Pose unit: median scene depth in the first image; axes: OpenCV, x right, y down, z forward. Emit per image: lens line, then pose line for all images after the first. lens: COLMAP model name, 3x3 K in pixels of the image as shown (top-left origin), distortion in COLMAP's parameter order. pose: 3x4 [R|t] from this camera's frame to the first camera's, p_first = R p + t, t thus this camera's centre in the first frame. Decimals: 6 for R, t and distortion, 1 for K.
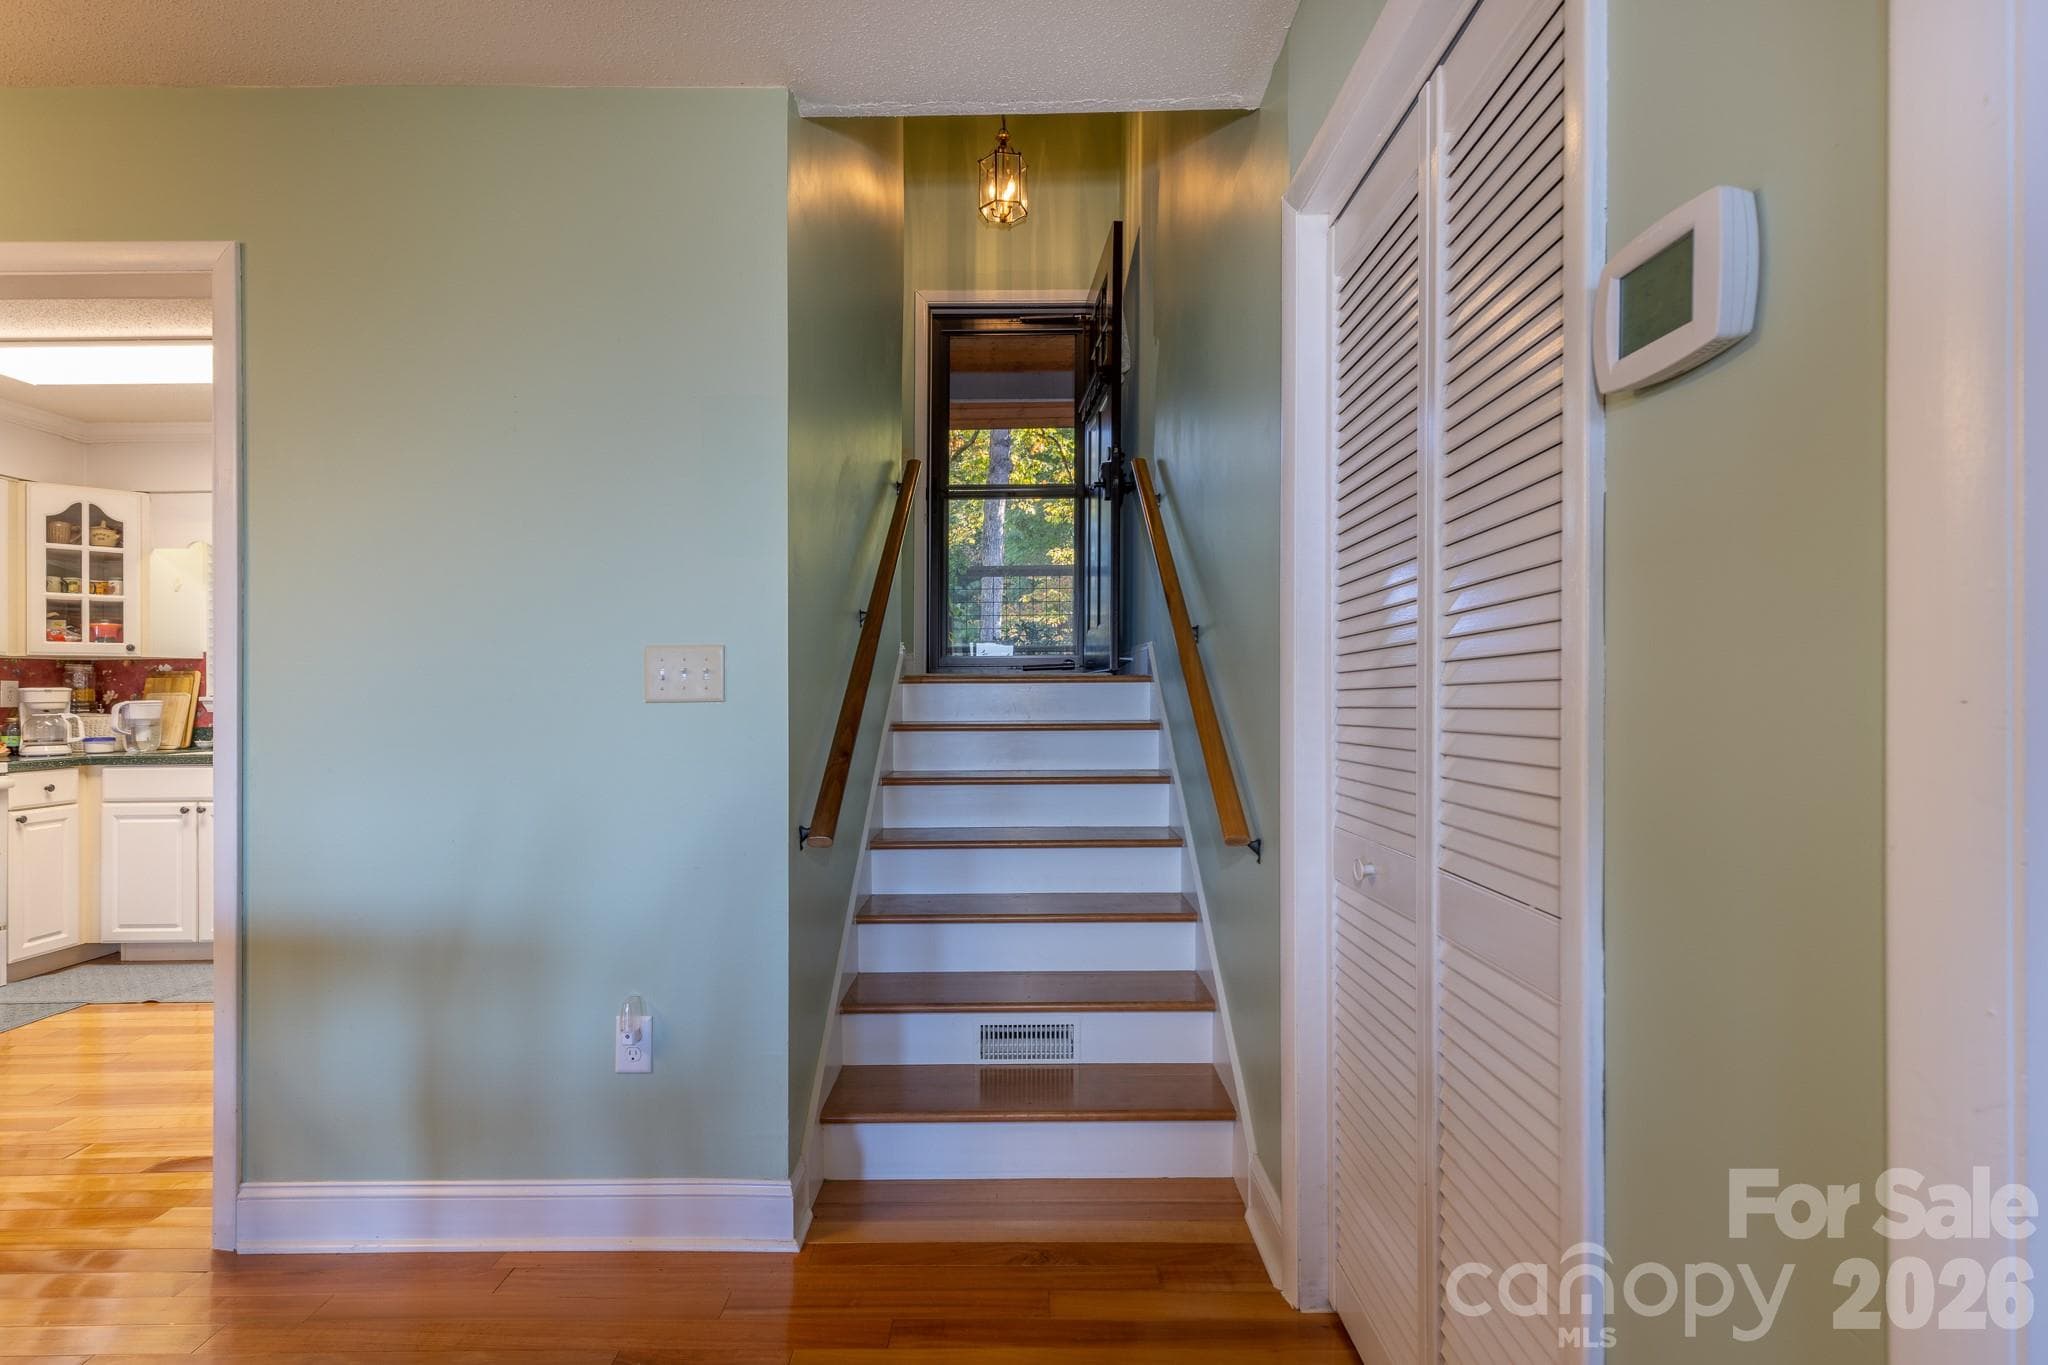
lens RADIAL K [[999.2, 0, 1021.6], [0, 999.2, 674.7], [0, 0, 1]] dist [0.021602, -0.005335]
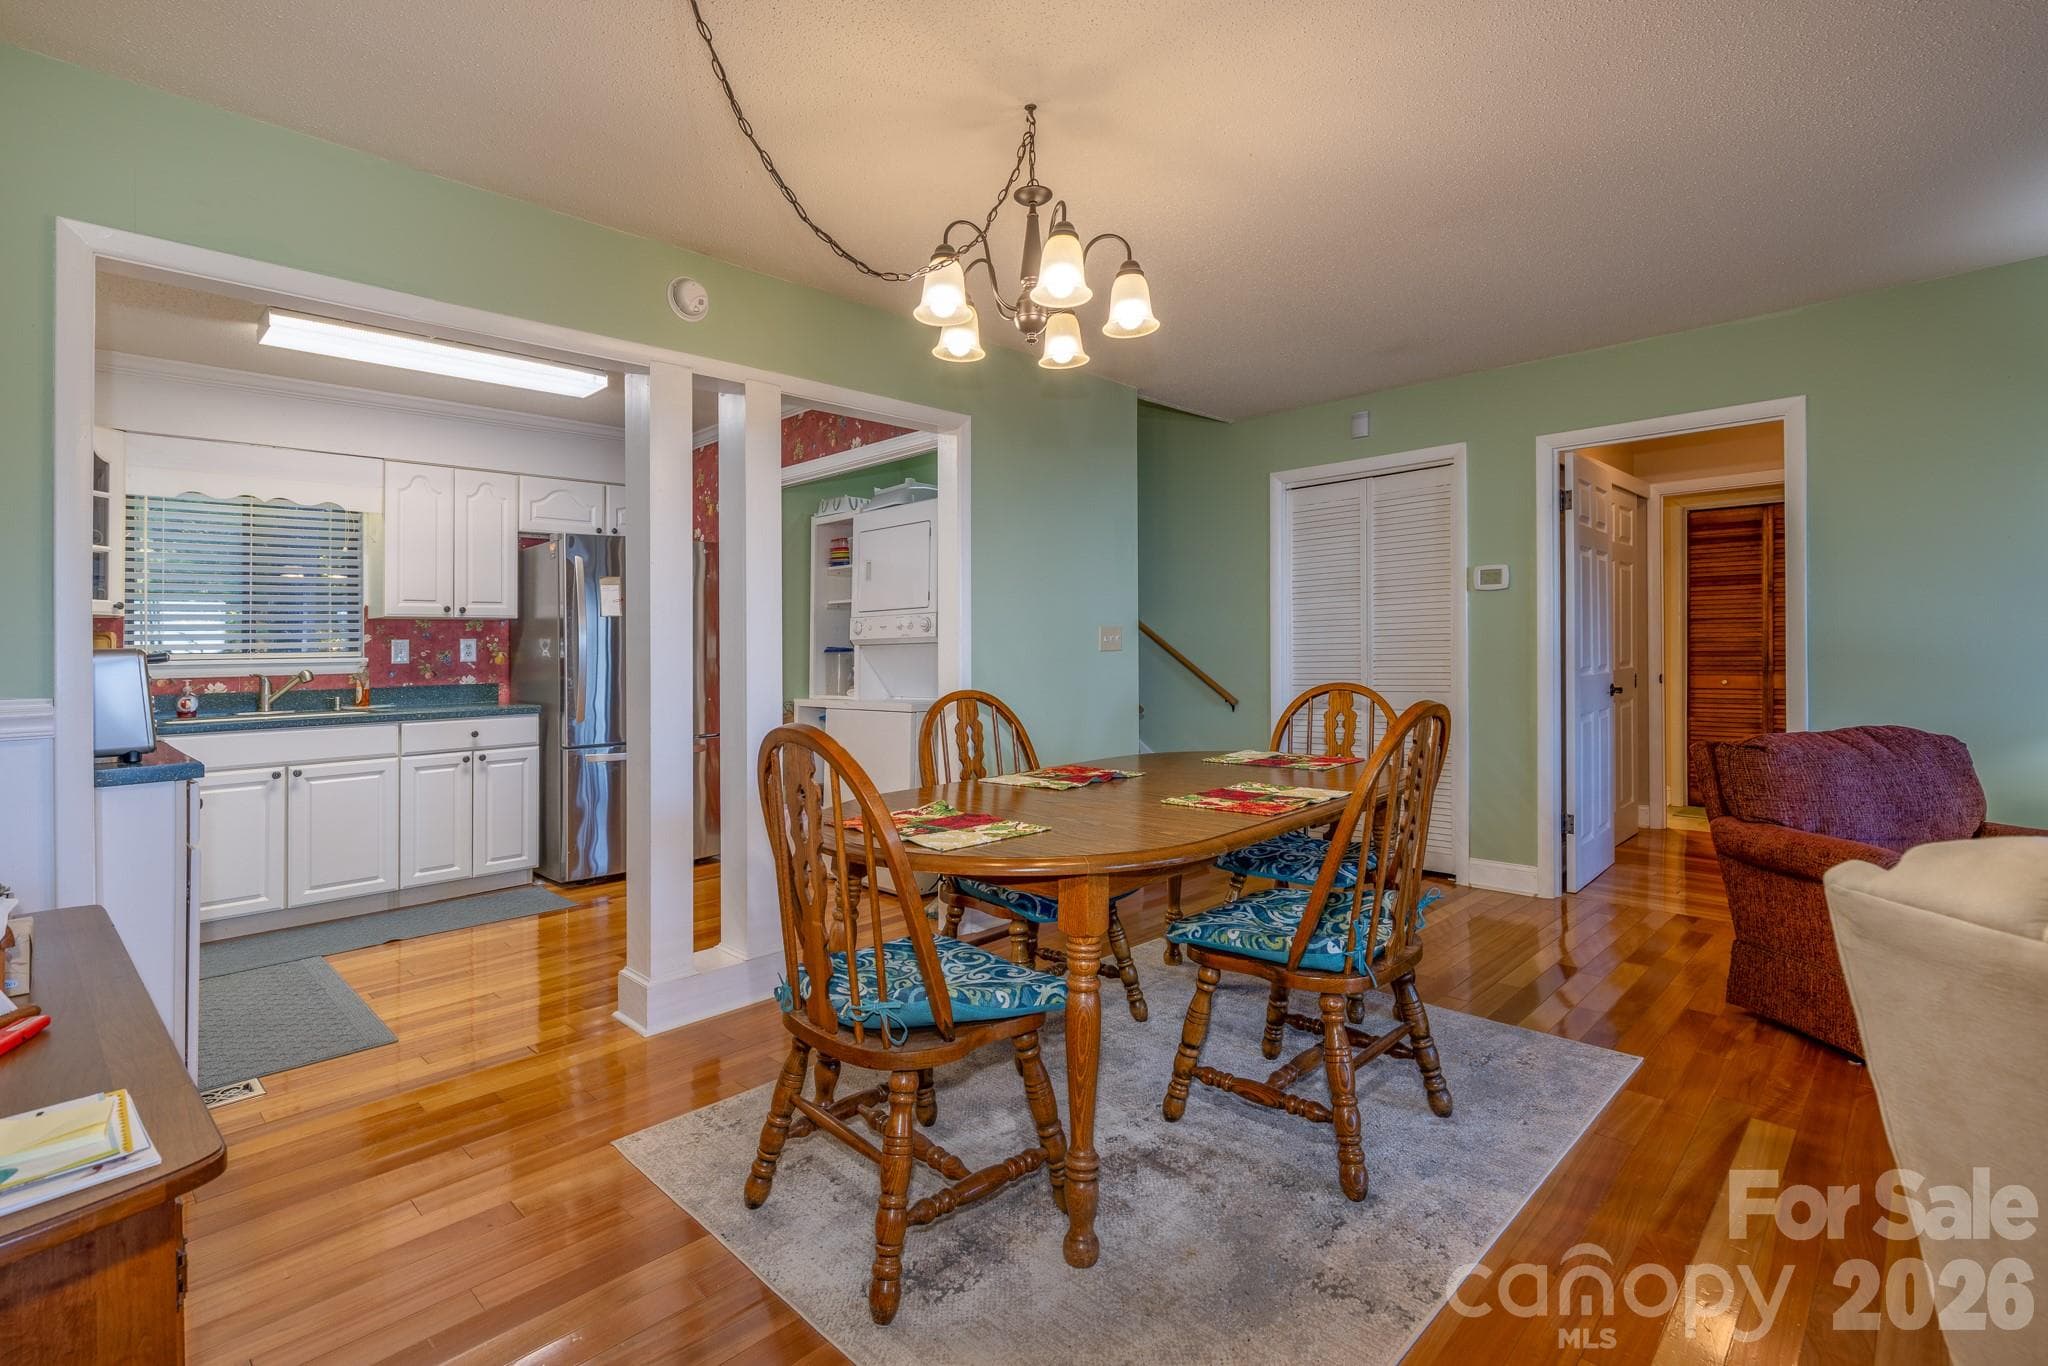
lens RADIAL K [[906.8, 0, 1026.0], [0, 906.8, 652.8], [0, 0, 1]] dist [-0.000490, -0.000090]
pose [[0.684238, -0.008471, 0.729209, -0.926876], [-0.000788, 0.999923, 0.012355, 0.003747], [-0.729258, -0.009028, 0.684179, -0.124222]]
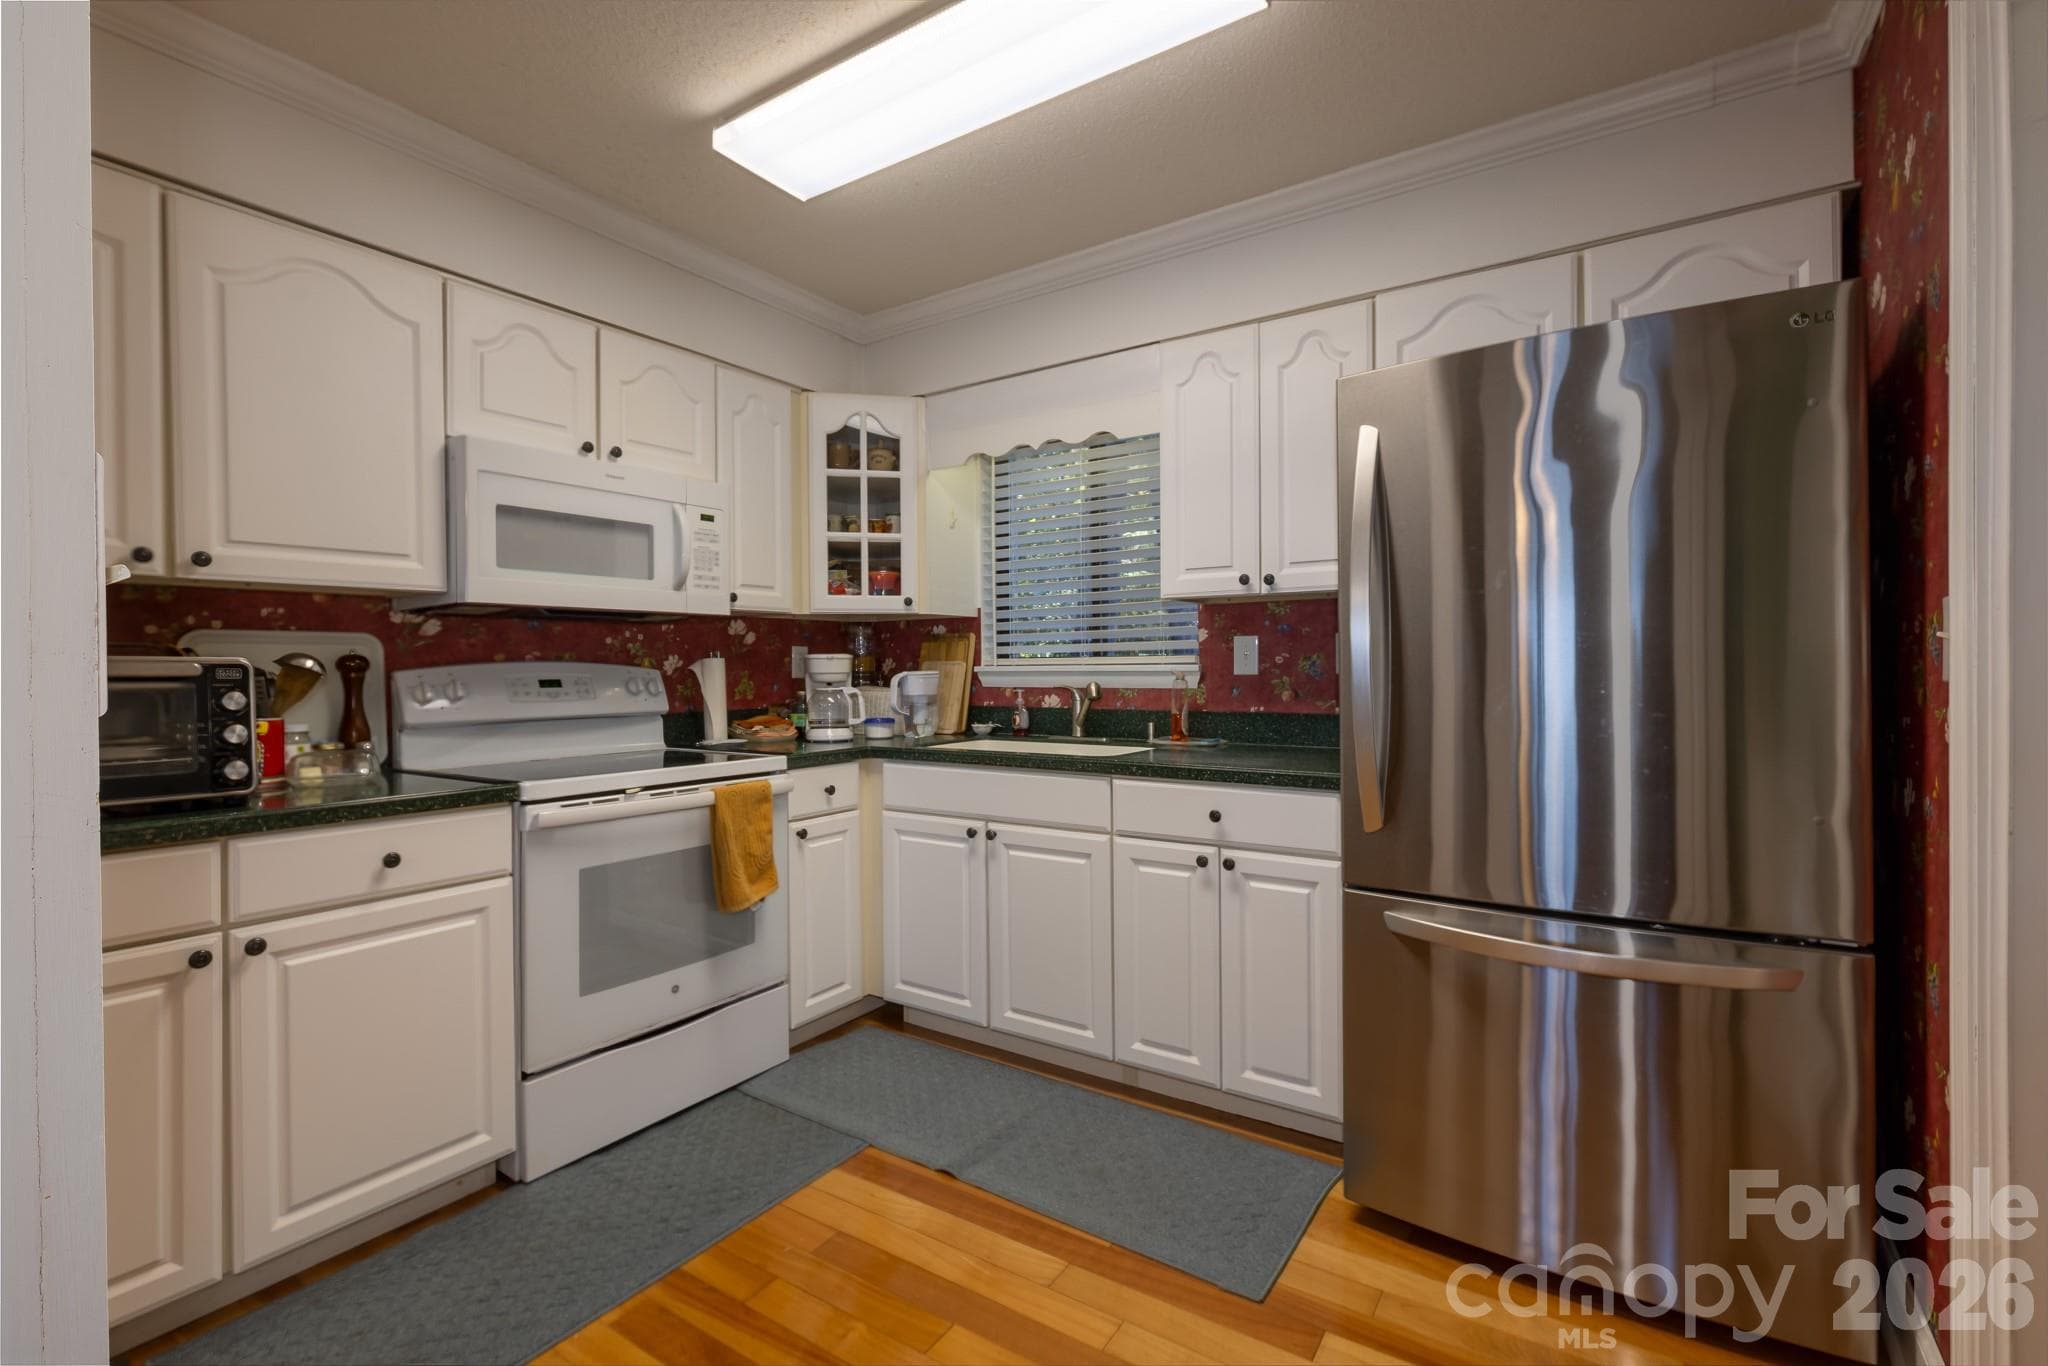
lens RADIAL K [[906.8, 0, 1026.0], [0, 906.8, 652.8], [0, 0, 1]] dist [-0.000490, -0.000090]
pose [[0.836725, -0.005705, -0.547593, -0.440665], [0.008698, 0.999958, 0.002873, 0.010721], [0.547554, -0.007167, 0.836740, 0.486693]]
